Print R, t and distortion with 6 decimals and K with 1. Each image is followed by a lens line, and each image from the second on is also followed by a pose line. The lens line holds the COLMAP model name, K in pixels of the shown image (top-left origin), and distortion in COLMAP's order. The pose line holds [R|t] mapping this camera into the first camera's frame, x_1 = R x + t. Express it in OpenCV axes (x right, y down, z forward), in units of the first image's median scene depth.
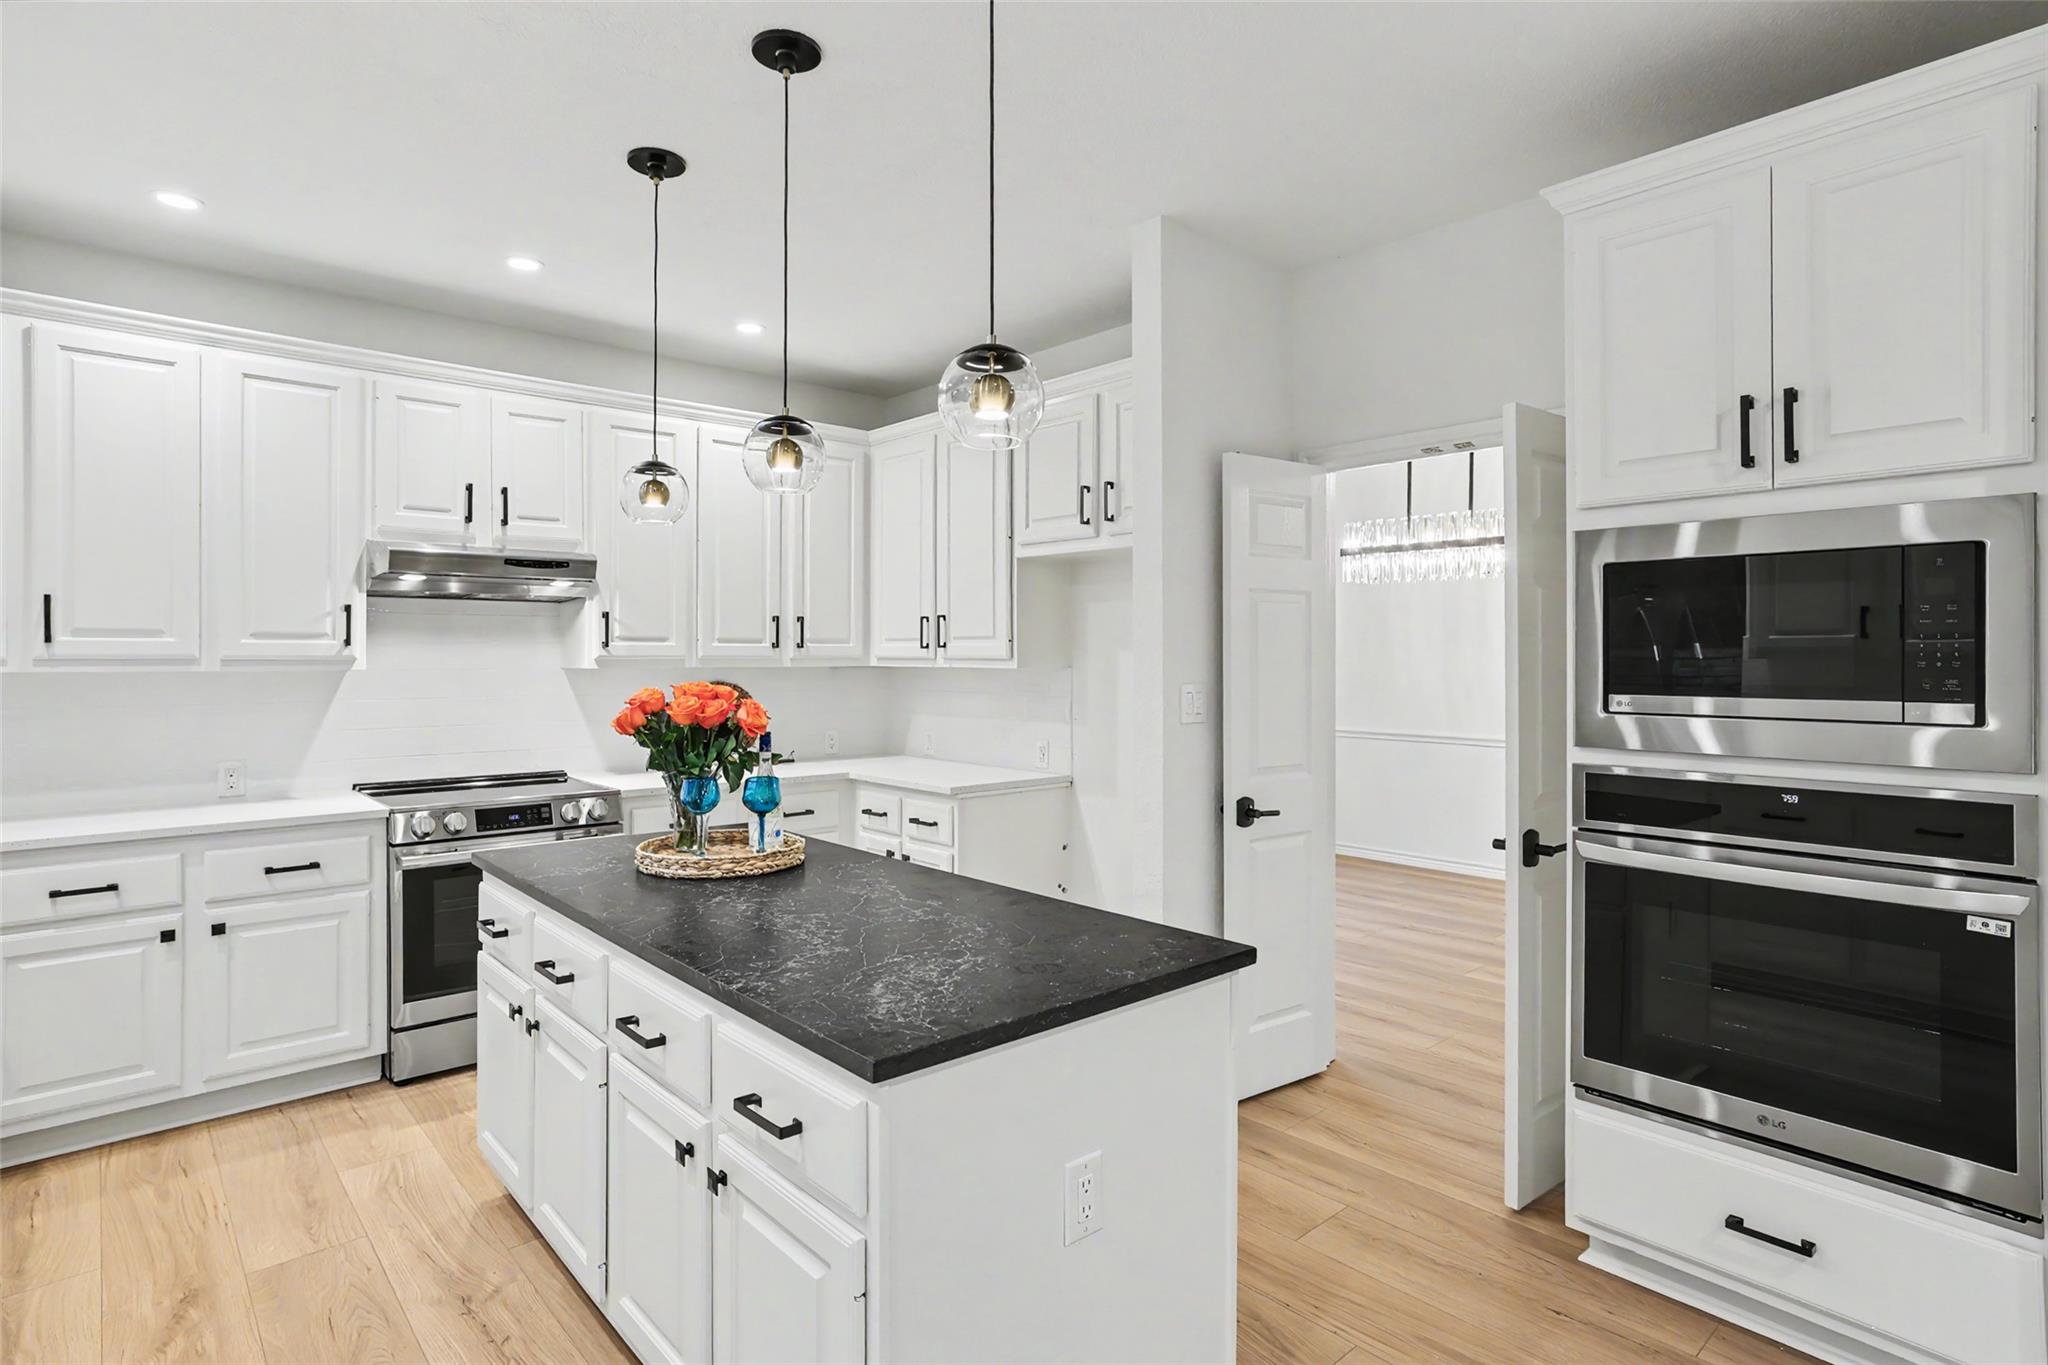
lens RADIAL K [[1078.9, 0, 1027.1], [0, 1078.9, 661.9], [0, 0, 1]] dist [-0.007119, 0.004363]
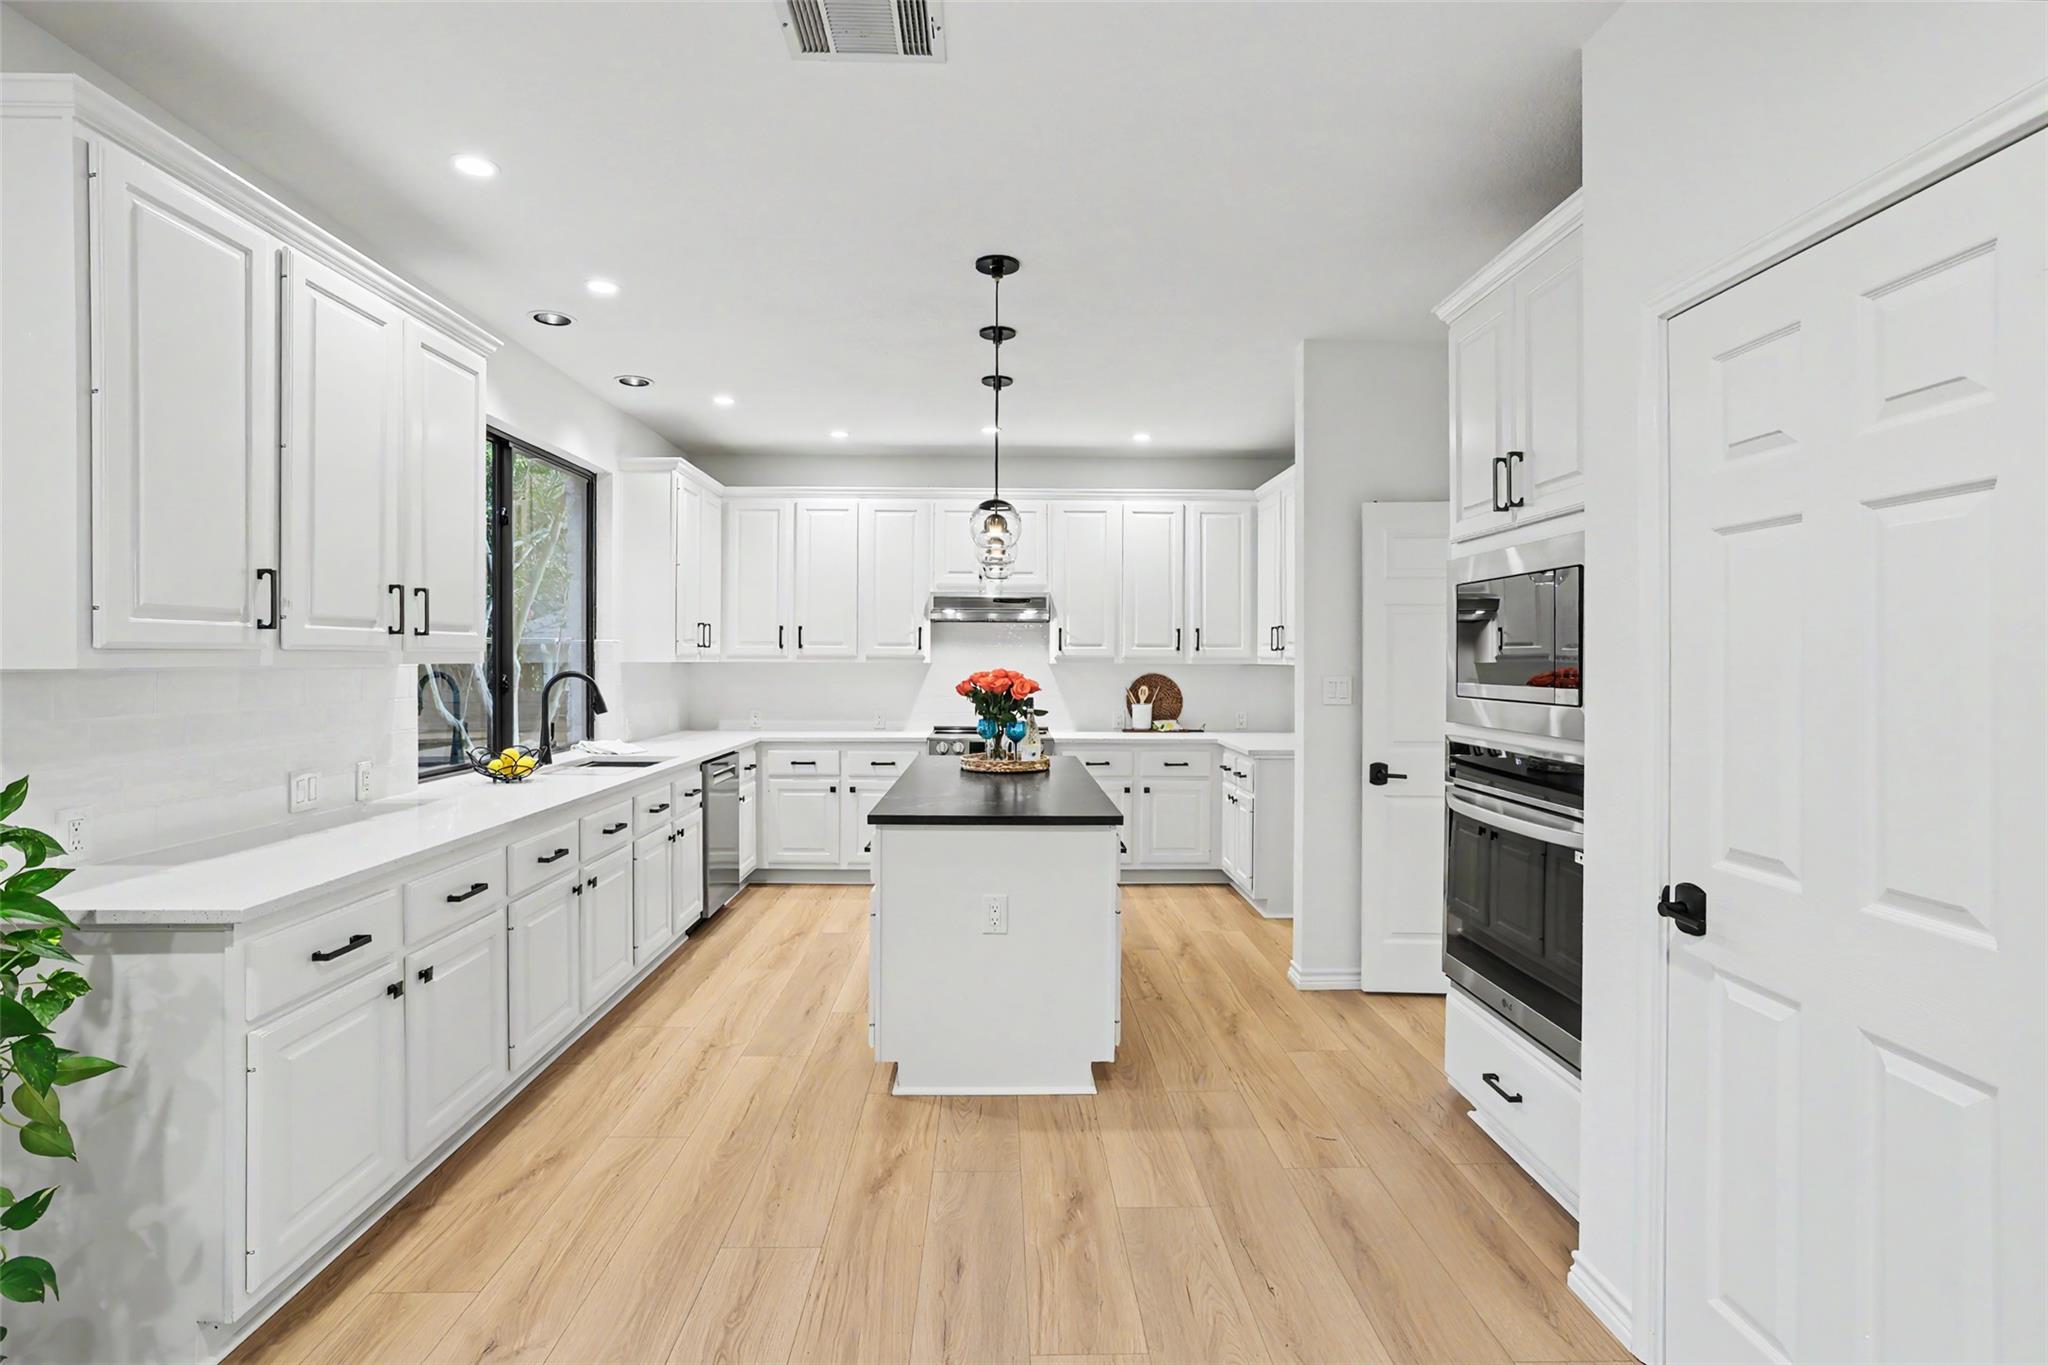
lens RADIAL K [[1016.2, 0, 1025.3], [0, 1016.2, 675.0], [0, 0, 1]] dist [-0.006072, -0.000720]
pose [[0.756606, 0.013353, -0.653734, 0.705303], [-0.007771, 0.999904, 0.011430, 0.007901], [0.653825, -0.003567, 0.756638, -0.224364]]
